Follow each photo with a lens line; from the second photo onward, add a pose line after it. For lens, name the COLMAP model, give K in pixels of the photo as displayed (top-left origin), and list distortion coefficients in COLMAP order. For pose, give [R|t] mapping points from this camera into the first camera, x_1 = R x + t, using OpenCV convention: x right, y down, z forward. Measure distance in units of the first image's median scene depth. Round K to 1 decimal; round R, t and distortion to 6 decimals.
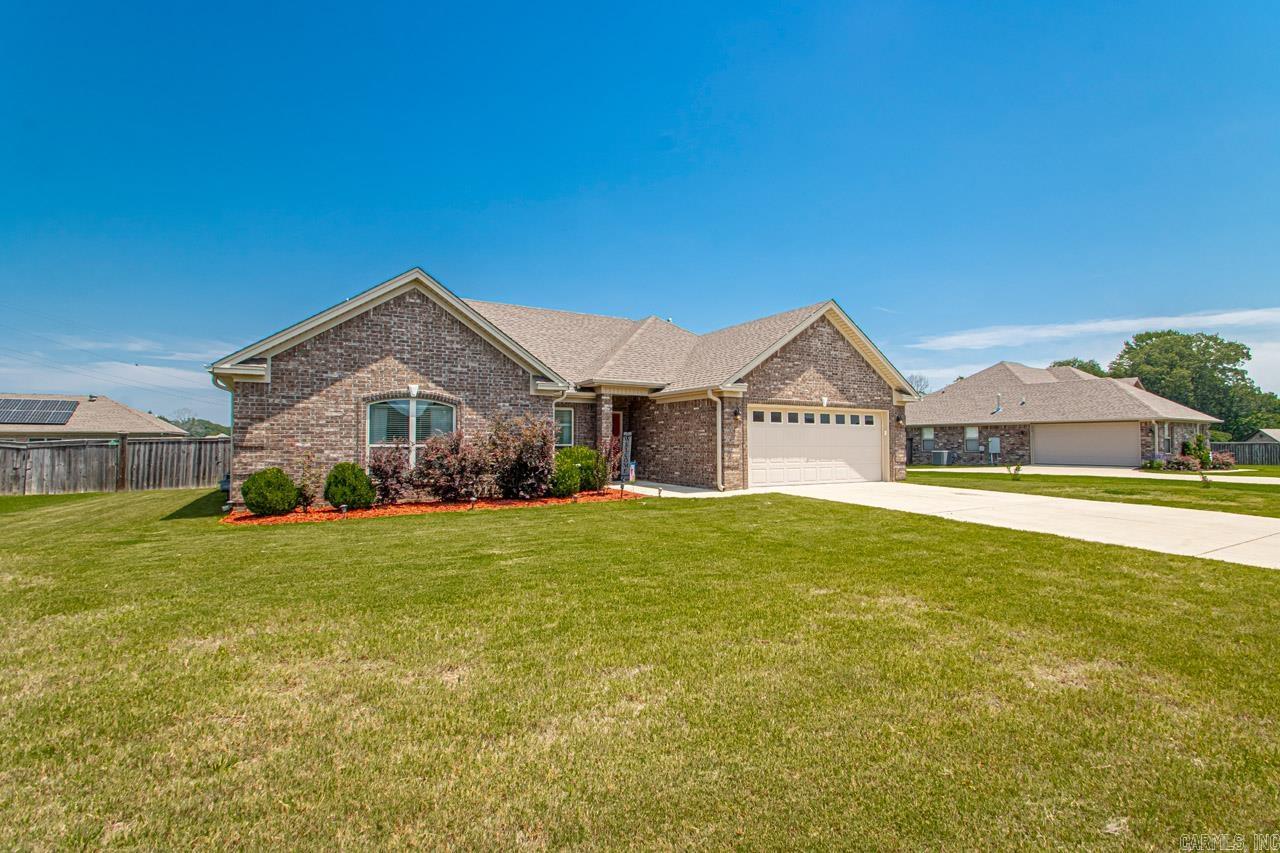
lens RADIAL K [[602.9, 0, 644.8], [0, 602.9, 428.8], [0, 0, 1]] dist [0.014508, -0.016804]
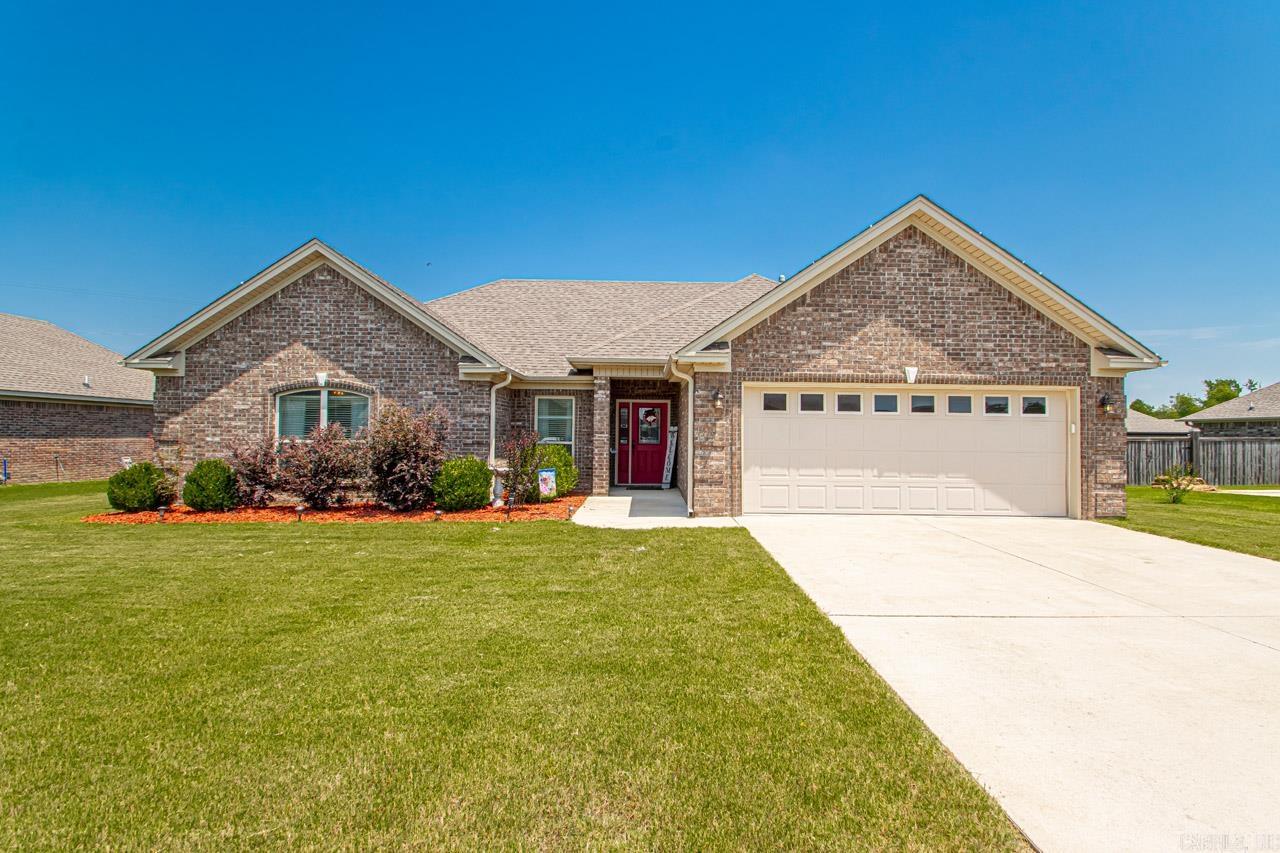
lens RADIAL K [[602.9, 0, 637.9], [0, 602.9, 429.6], [0, 0, 1]] dist [0.014508, -0.016804]
pose [[0.865771, 0.003336, -0.500430, 0.402055], [0.001639, 0.999954, 0.009502, 0.002306], [0.500438, -0.009047, 0.865725, 0.404033]]
